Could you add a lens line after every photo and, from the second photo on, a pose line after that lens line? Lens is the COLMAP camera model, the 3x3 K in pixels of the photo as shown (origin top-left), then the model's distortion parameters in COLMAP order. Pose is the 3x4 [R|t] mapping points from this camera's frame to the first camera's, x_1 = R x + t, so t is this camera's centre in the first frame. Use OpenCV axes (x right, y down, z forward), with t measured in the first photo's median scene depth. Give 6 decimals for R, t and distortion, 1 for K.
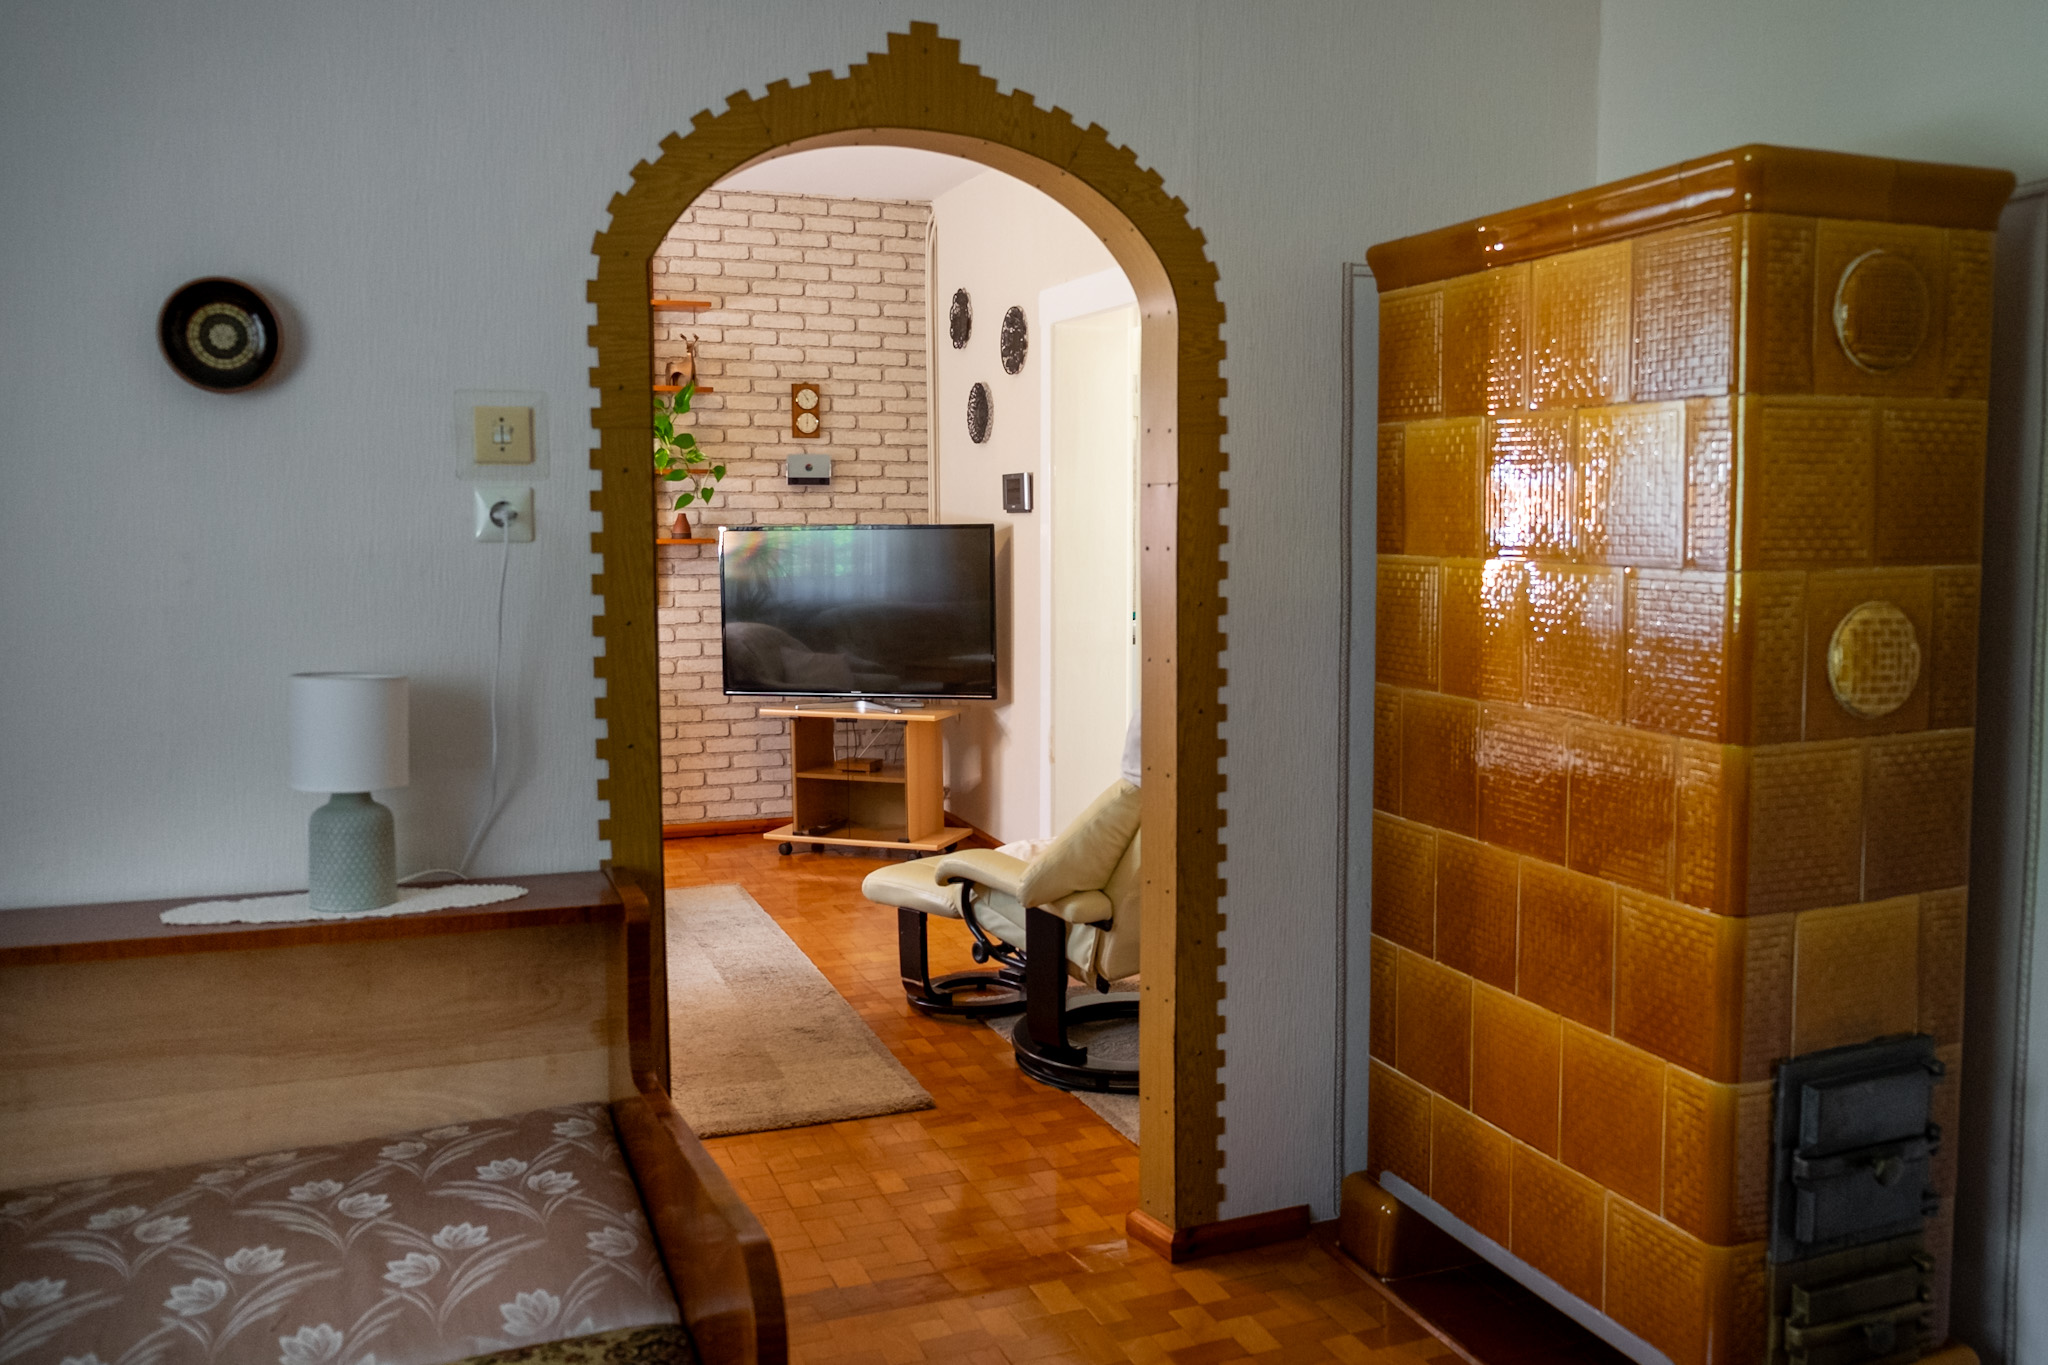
lens RADIAL K [[1686.0, 0, 1037.9], [0, 1686.0, 727.1], [0, 0, 1]] dist [-0.047425, 0.046557]
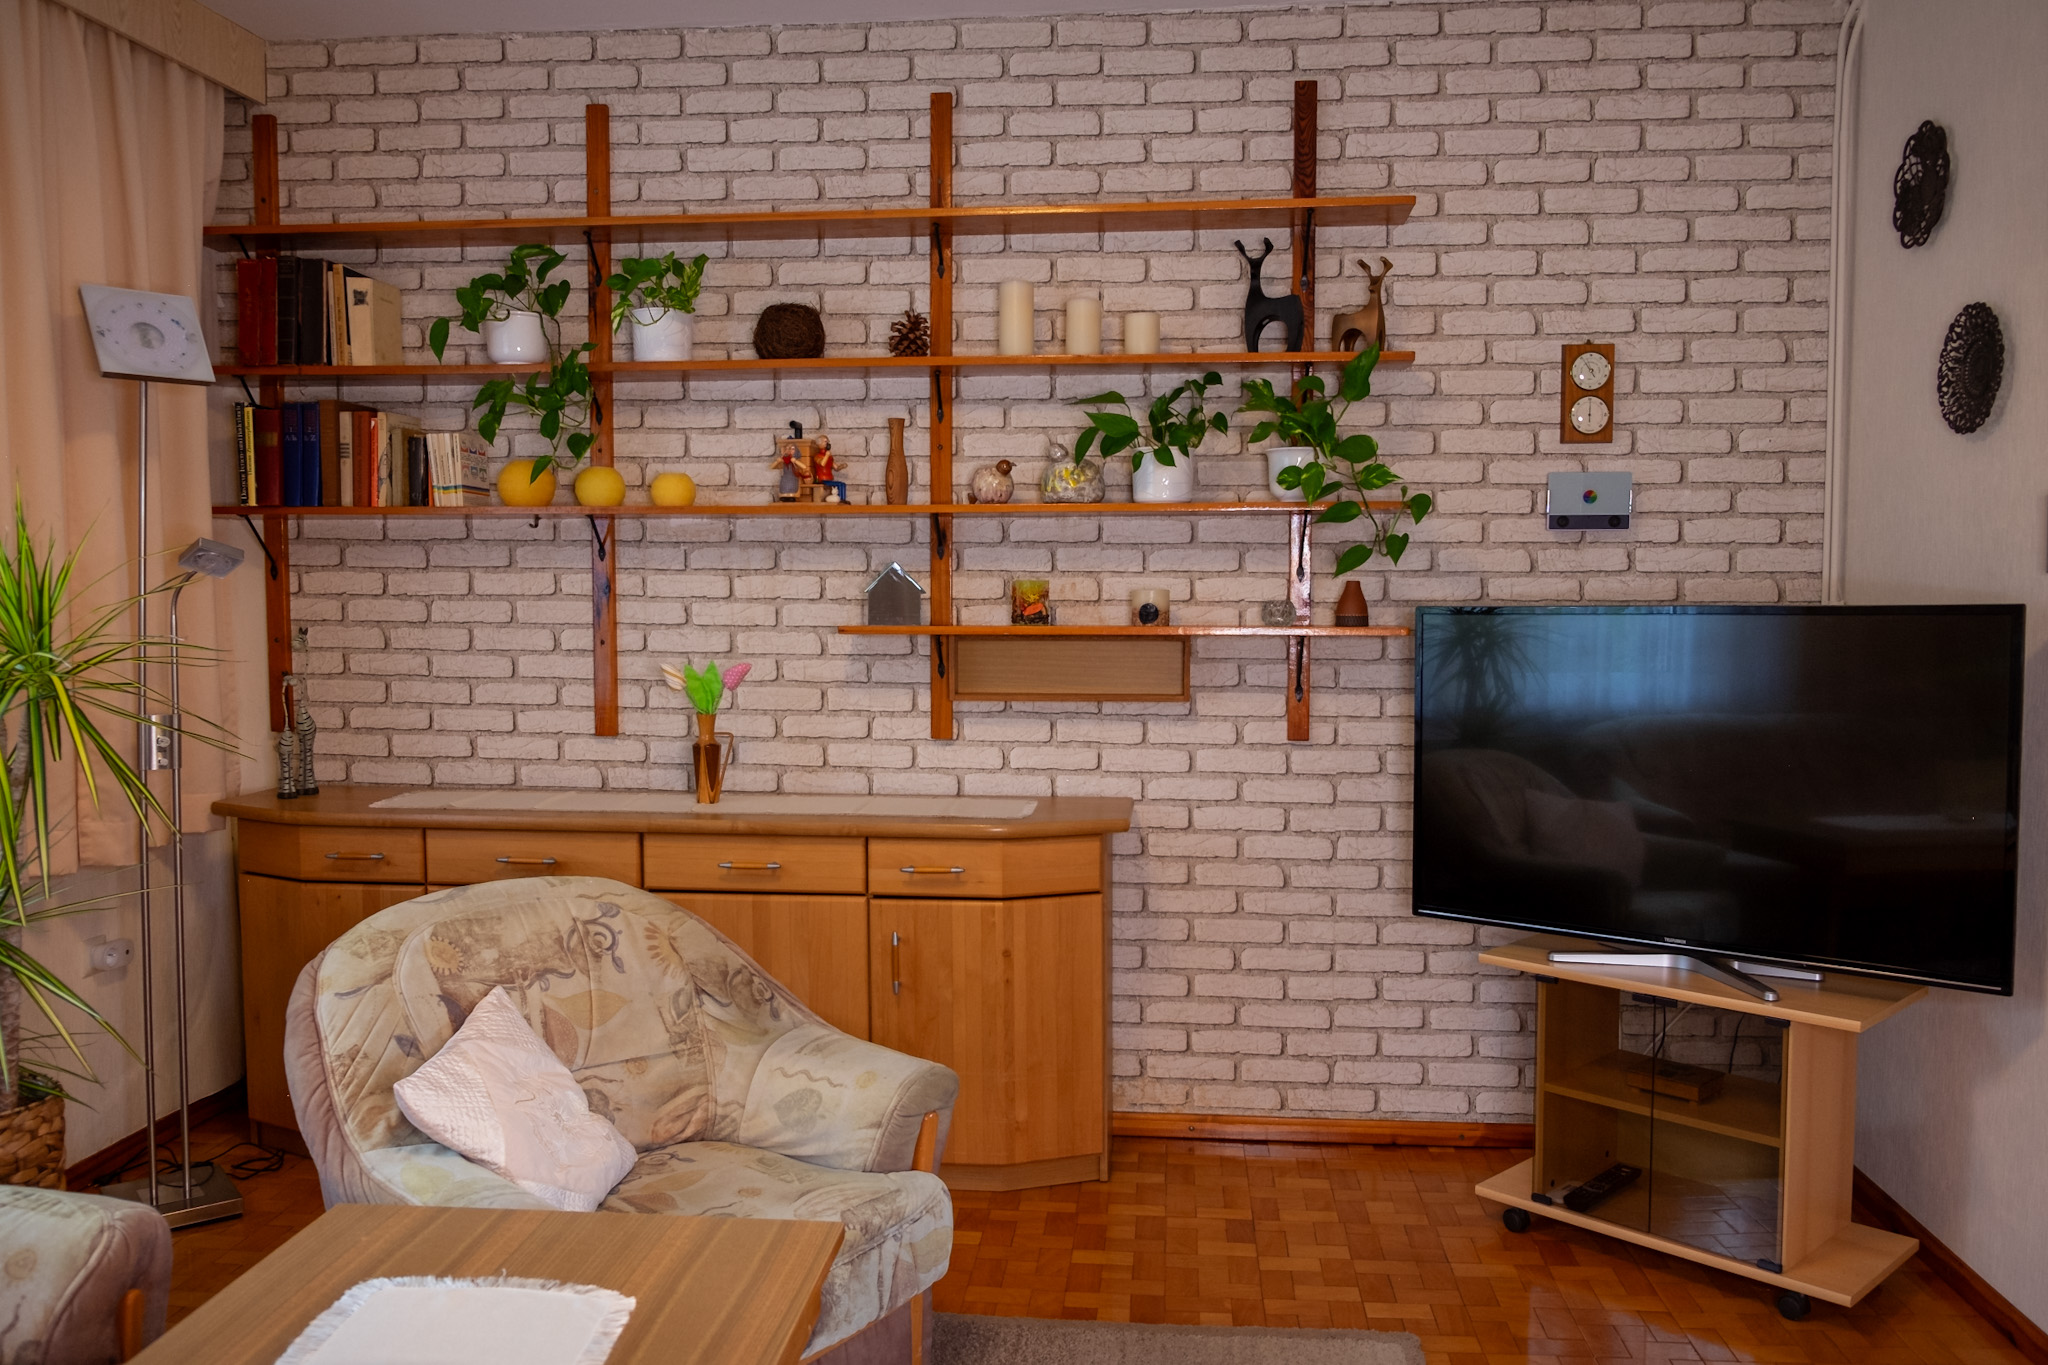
lens RADIAL K [[1686.0, 0, 1037.9], [0, 1686.0, 727.1], [0, 0, 1]] dist [-0.047425, 0.046557]
pose [[0.906395, 0.032378, -0.421188, -0.067585], [-0.047929, 0.998502, -0.026385, -0.057651], [0.419703, 0.044102, 0.906590, 0.440844]]
